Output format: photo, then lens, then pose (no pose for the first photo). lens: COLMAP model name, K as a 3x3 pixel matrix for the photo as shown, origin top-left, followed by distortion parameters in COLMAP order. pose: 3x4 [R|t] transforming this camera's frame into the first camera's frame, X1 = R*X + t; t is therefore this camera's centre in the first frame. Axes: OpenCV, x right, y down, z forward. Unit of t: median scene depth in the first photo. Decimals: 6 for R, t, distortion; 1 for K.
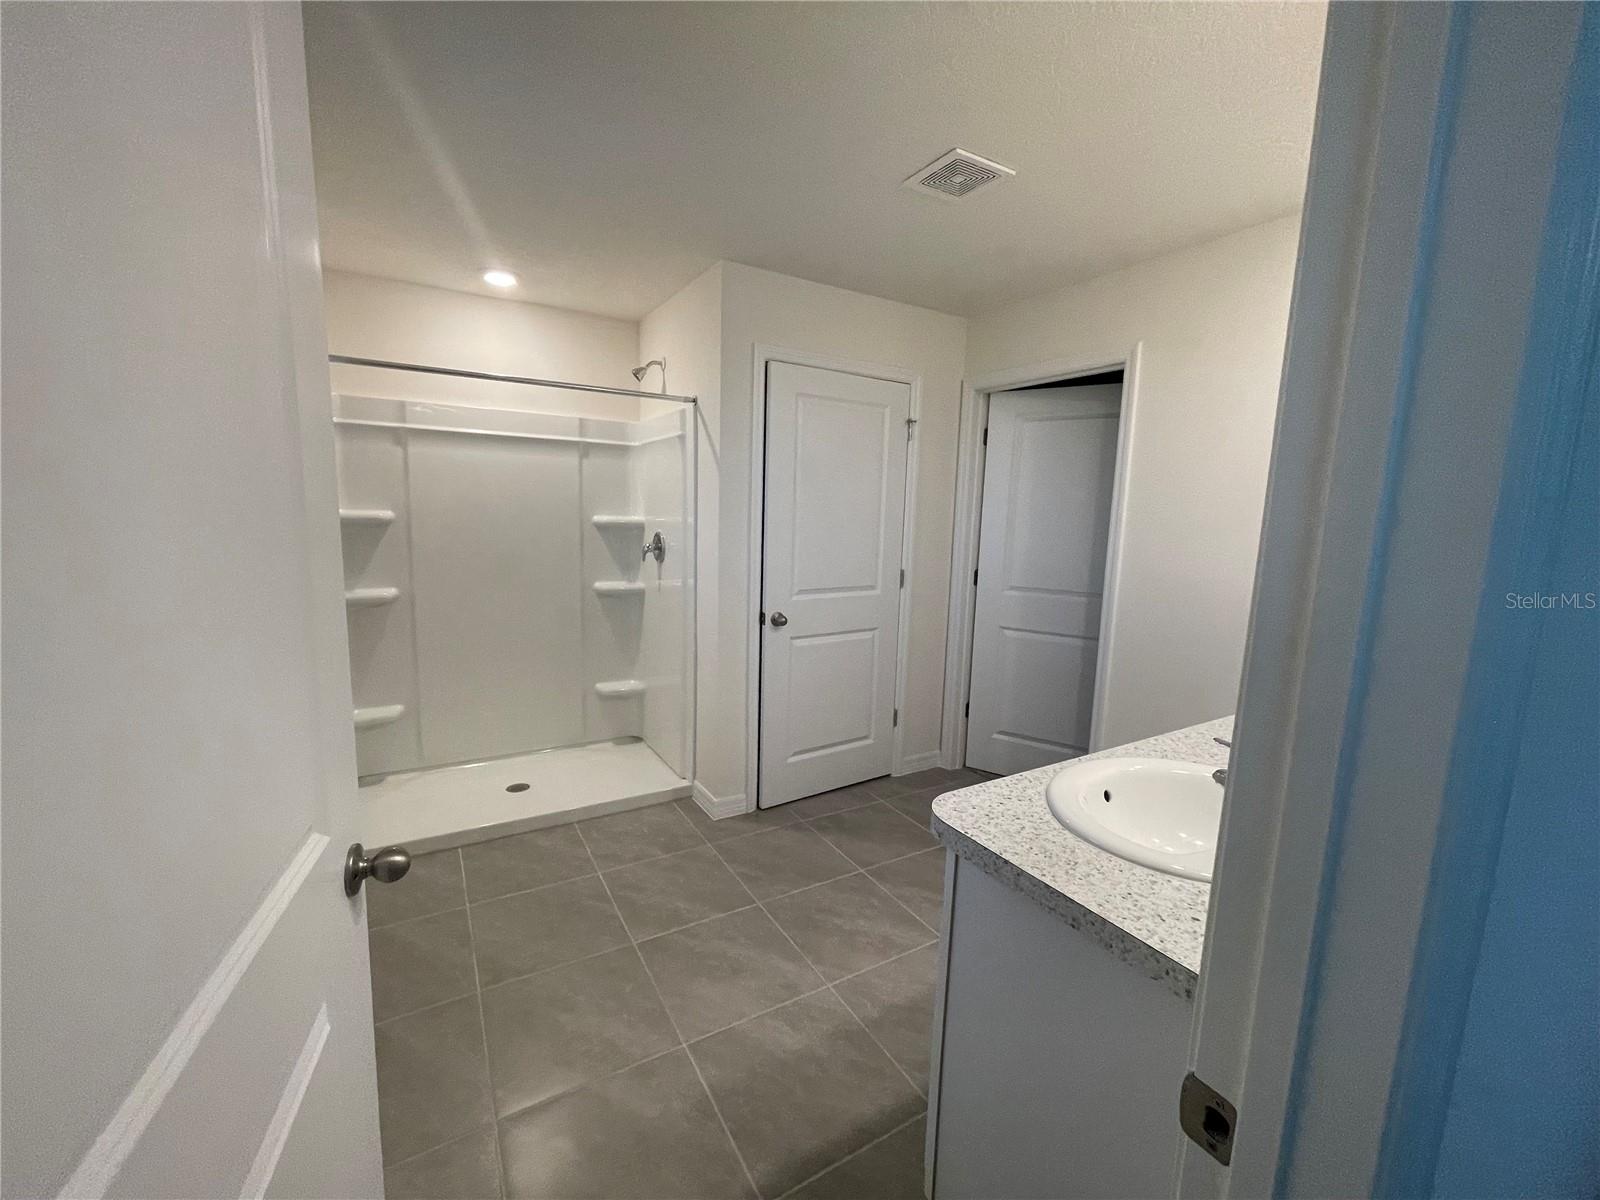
lens RADIAL K [[638.9, 0, 803.5], [0, 638.9, 601.8], [0, 0, 1]] dist [0.016502, 0.000068]
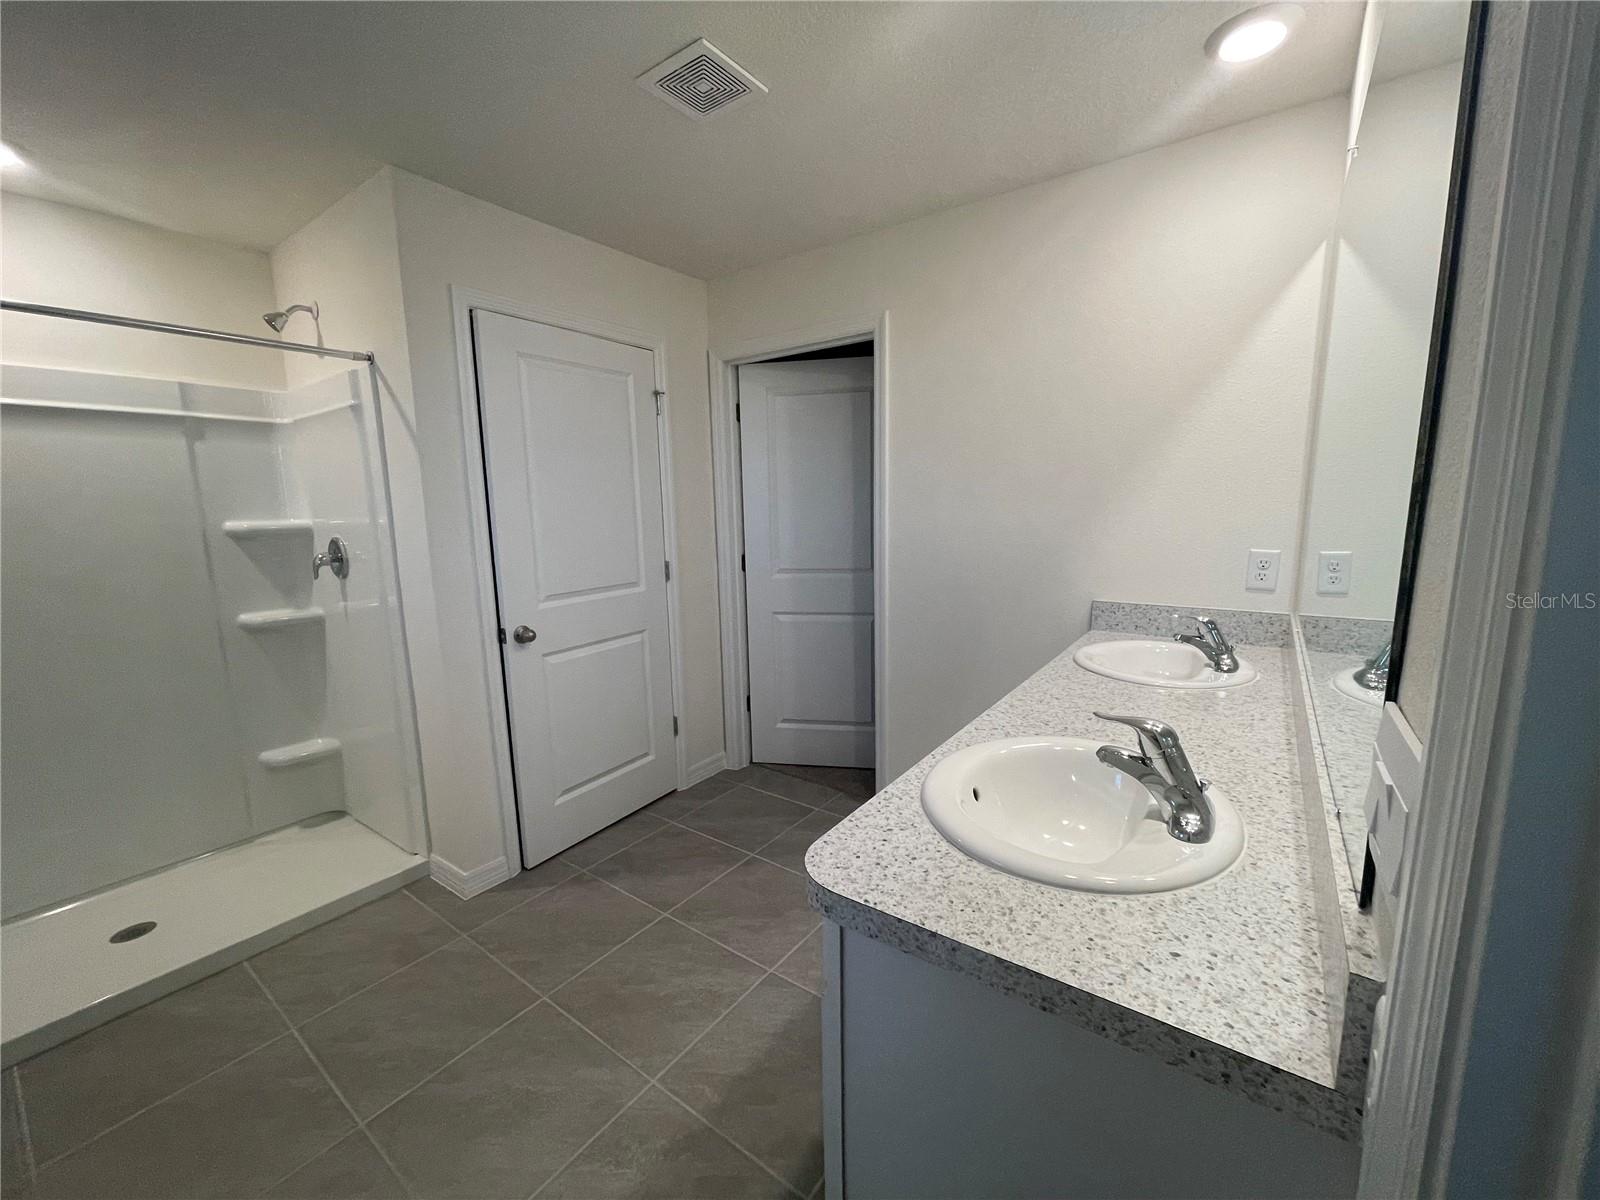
lens RADIAL K [[644.6, 0, 795.5], [0, 644.6, 602.6], [0, 0, 1]] dist [0.000745, 0.000305]
pose [[0.923479, -0.107345, 0.368327, -0.017755], [0.102865, 0.994186, 0.031839, -0.003129], [-0.369603, 0.008486, 0.929151, 0.111180]]
